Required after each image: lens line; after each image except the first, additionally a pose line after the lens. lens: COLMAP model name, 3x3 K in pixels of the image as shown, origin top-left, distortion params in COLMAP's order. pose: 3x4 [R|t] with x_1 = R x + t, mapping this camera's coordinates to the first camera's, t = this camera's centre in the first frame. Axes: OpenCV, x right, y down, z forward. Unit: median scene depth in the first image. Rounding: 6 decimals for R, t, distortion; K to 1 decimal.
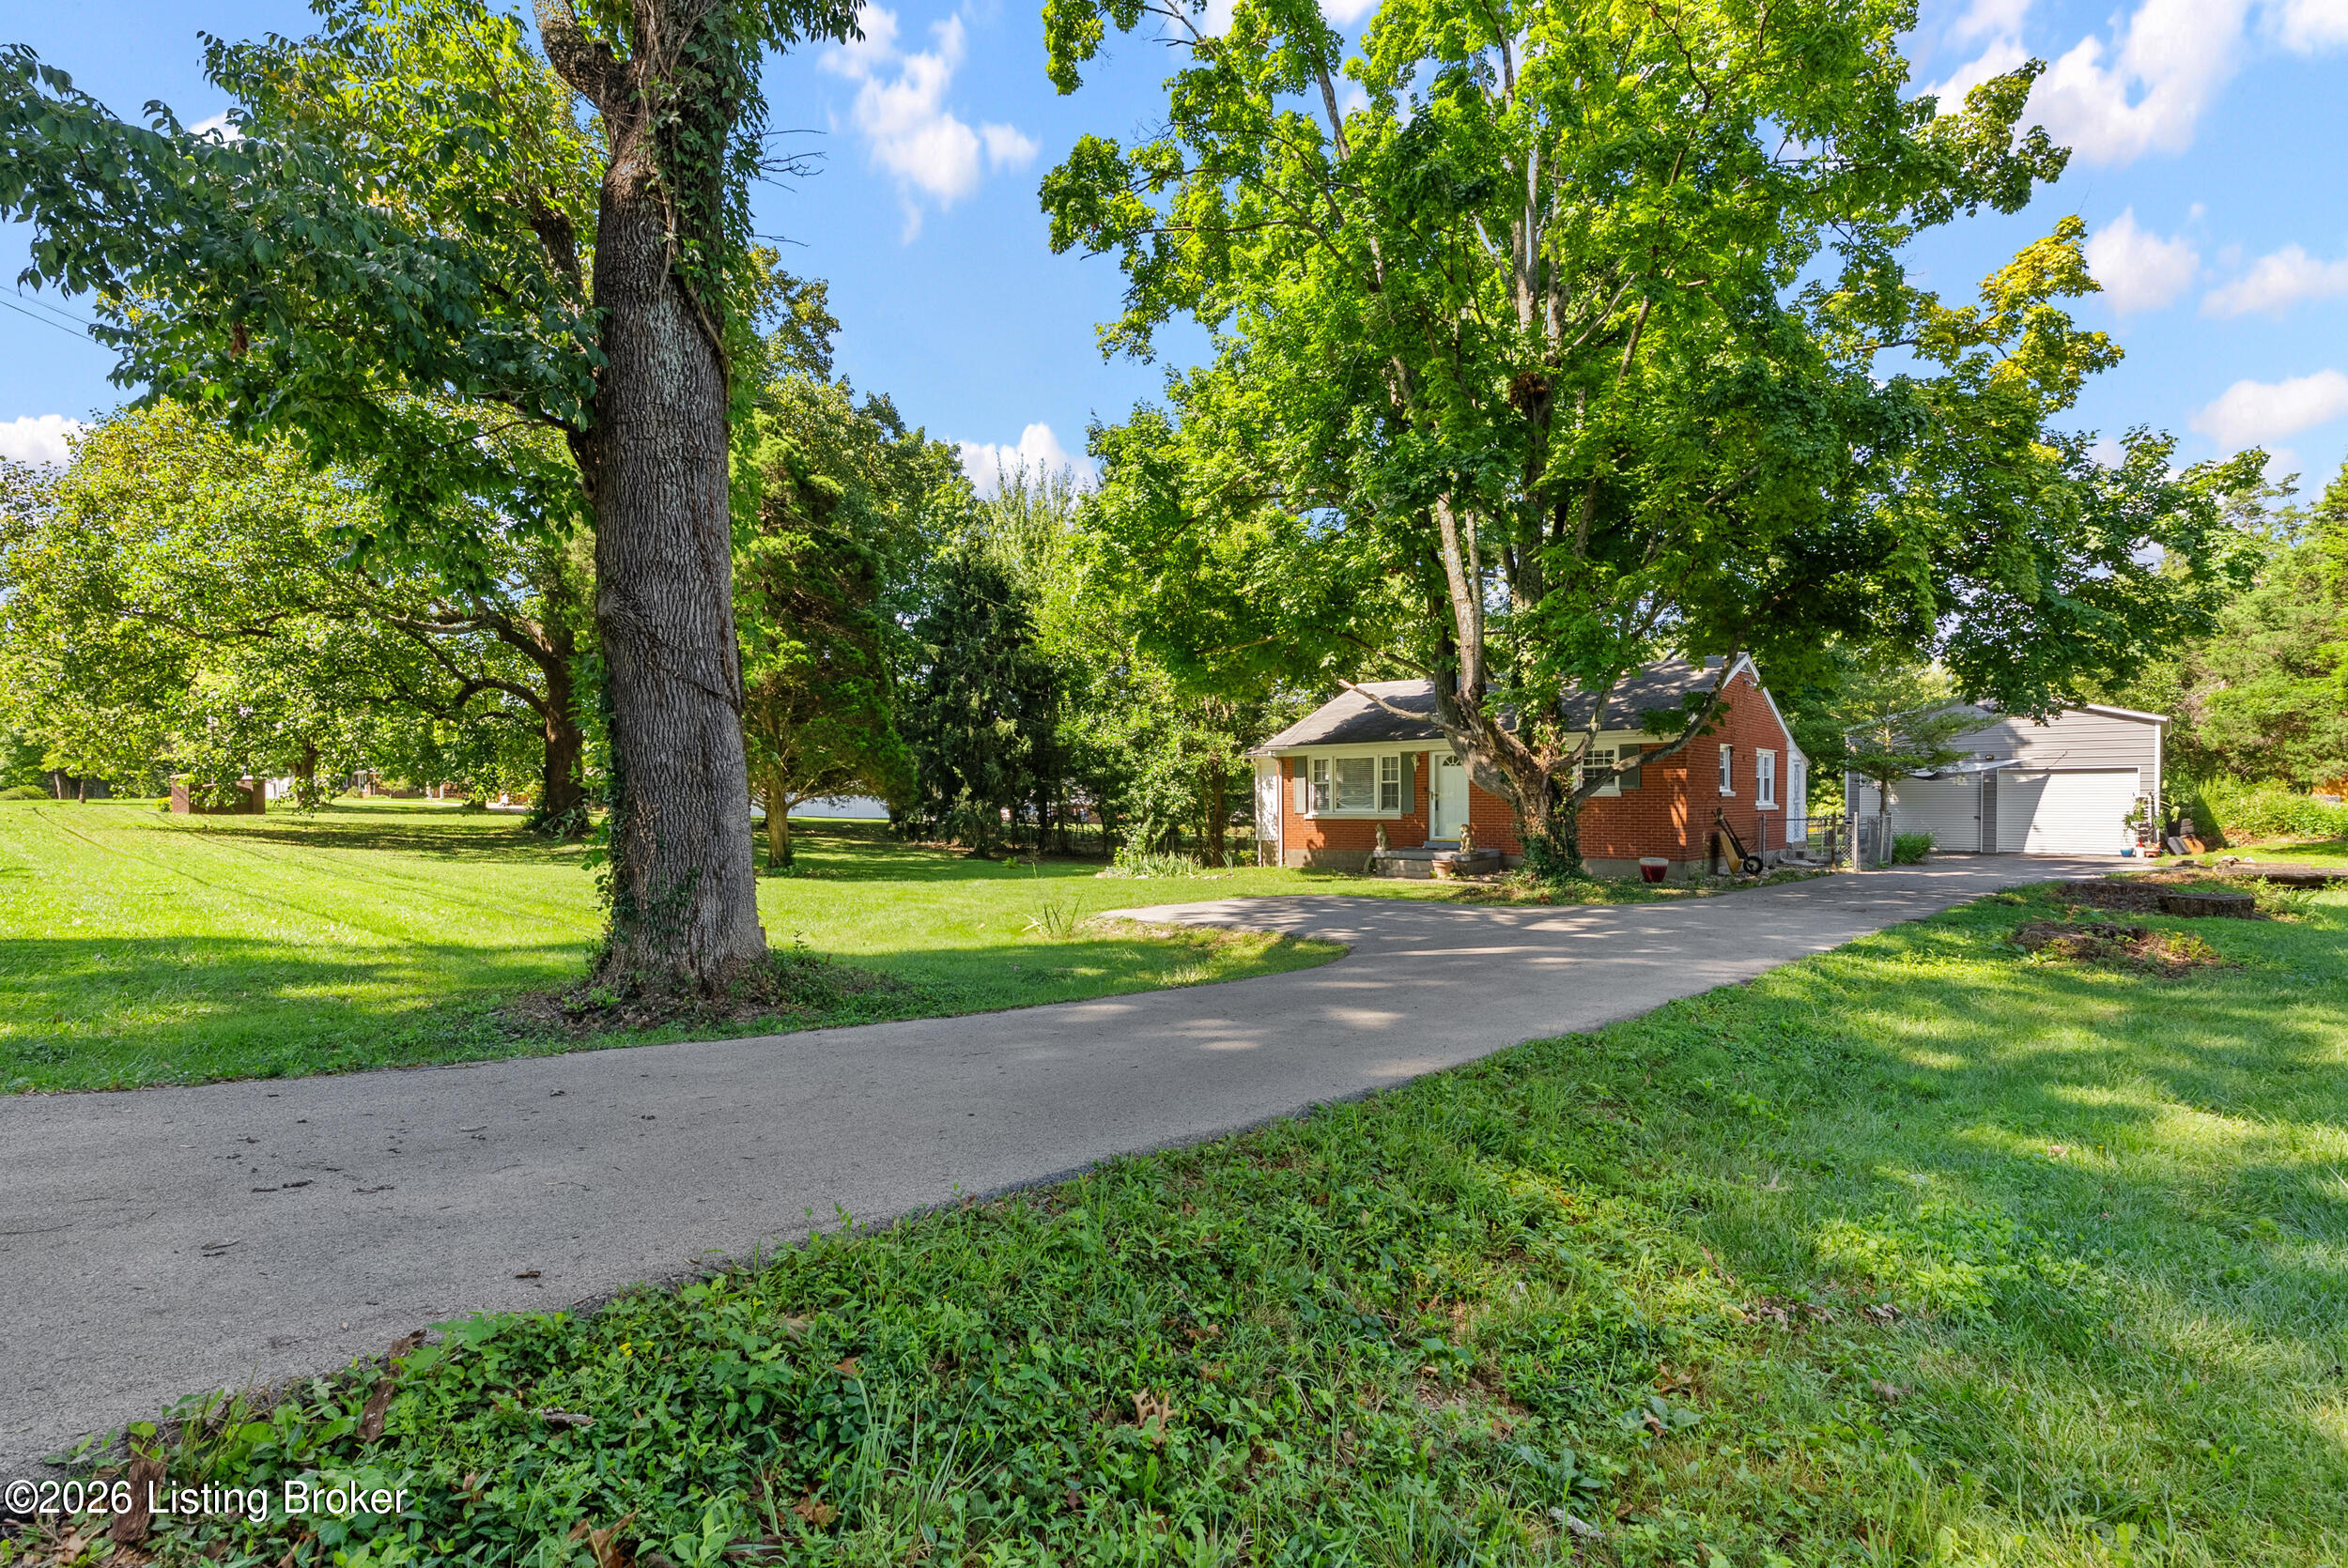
lens RADIAL K [[1108.3, 0, 1159.7], [0, 1108.3, 834.9], [0, 0, 1]] dist [0.002811, 0.002048]
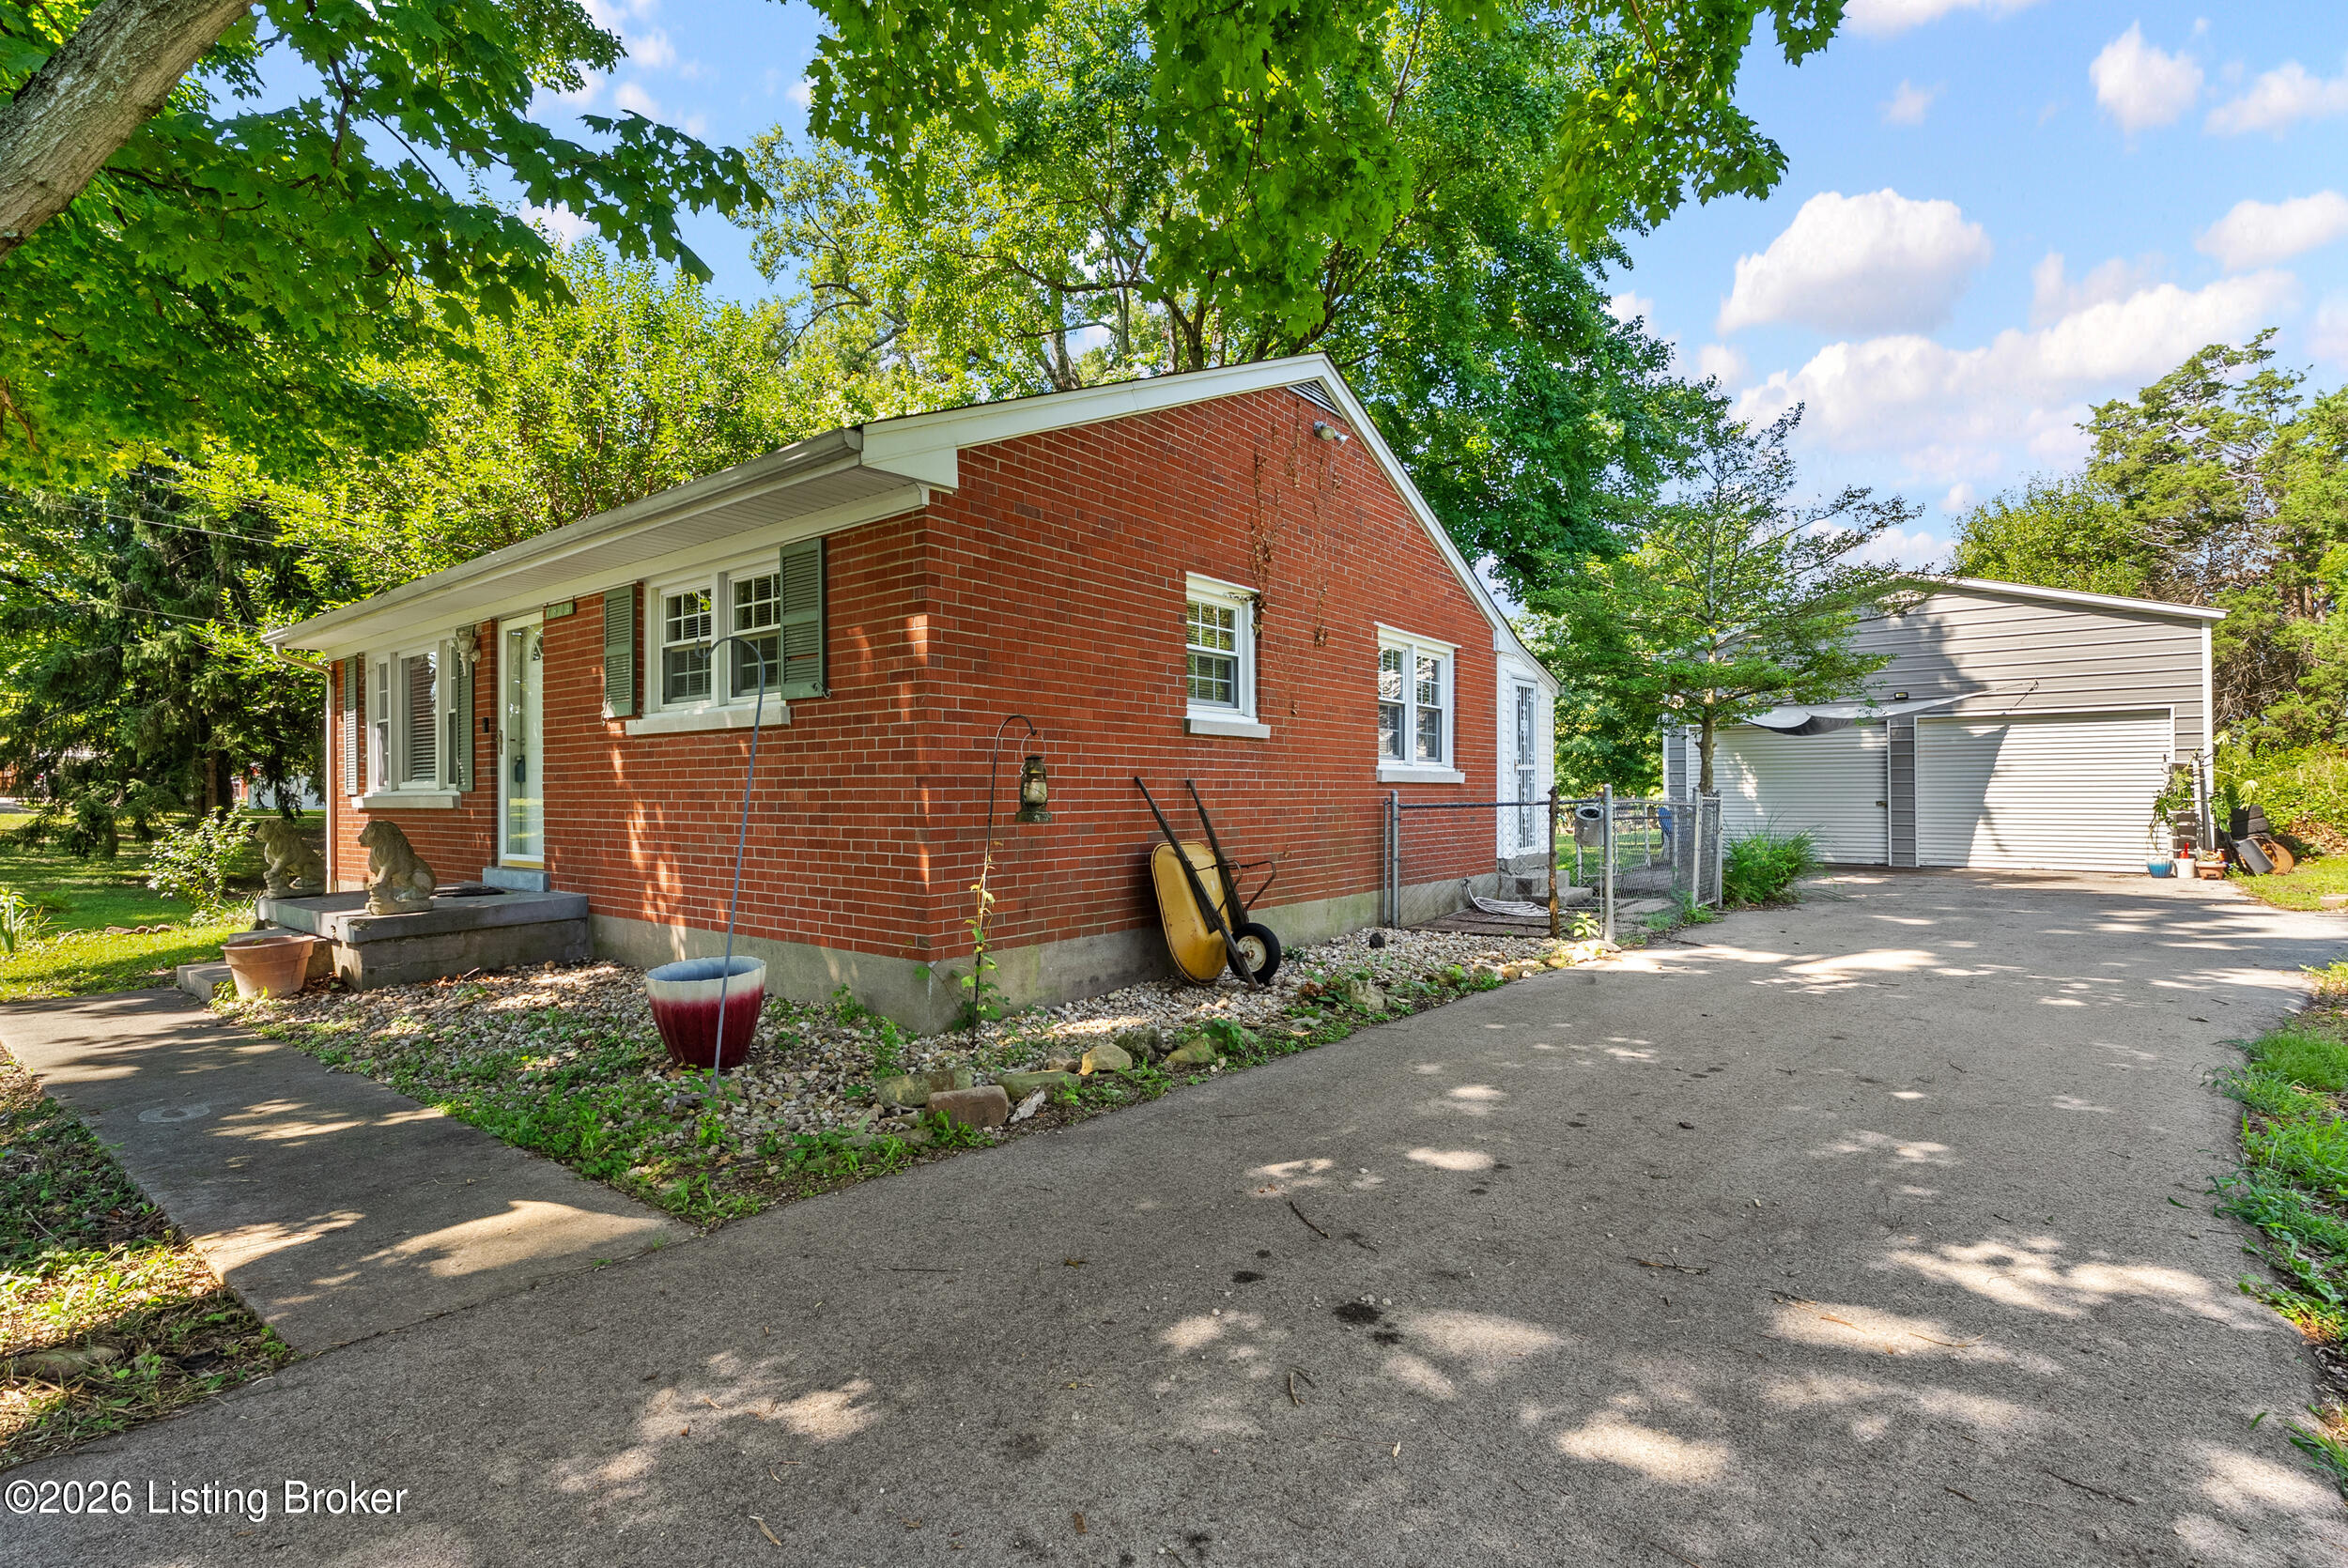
lens RADIAL K [[1108.3, 0, 1169.6], [0, 1108.3, 789.0], [0, 0, 1]] dist [0.002811, 0.002048]
pose [[0.996222, -0.000272, 0.086844, 0.403692], [0.003206, 0.999428, -0.033654, -0.006560], [-0.086785, 0.033805, 0.995653, 0.580811]]
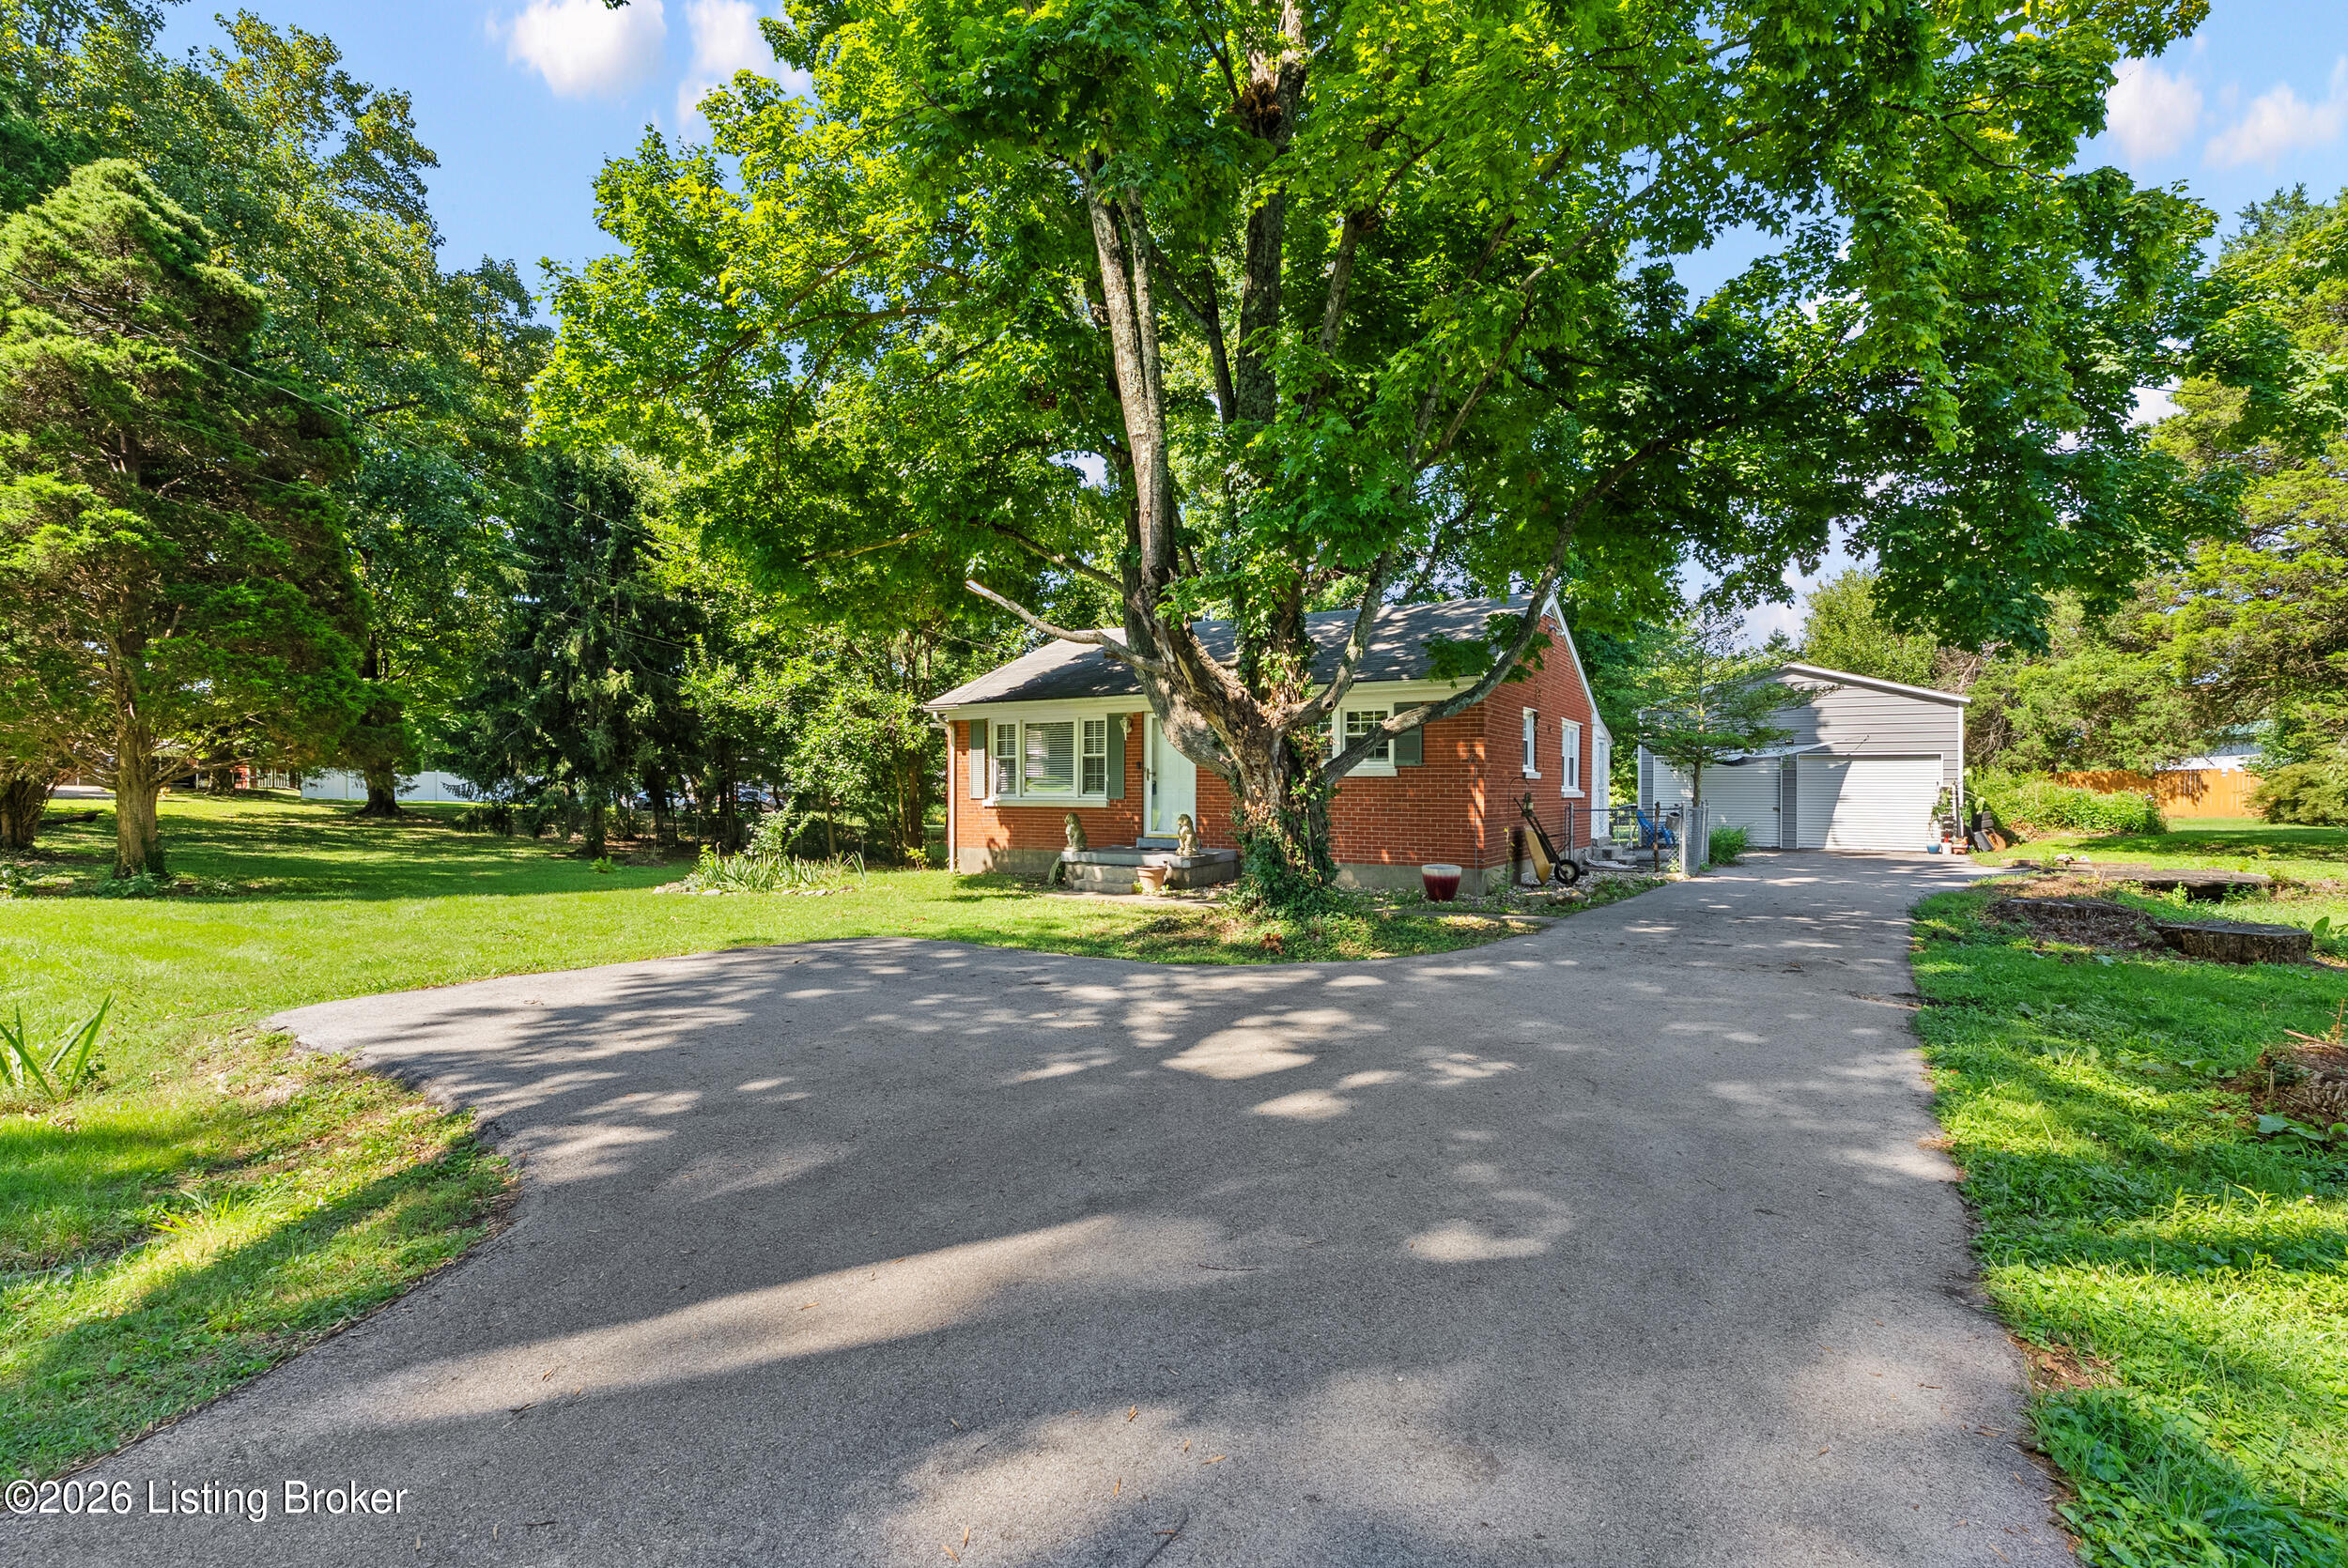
lens RADIAL K [[1108.3, 0, 1173.4], [0, 1108.3, 798.4], [0, 0, 1]] dist [0.002811, 0.002048]
pose [[0.981420, 0.006446, 0.191761, 0.115282], [-0.002116, 0.999738, -0.022776, -0.003426], [-0.191858, 0.021947, 0.981177, 0.274066]]
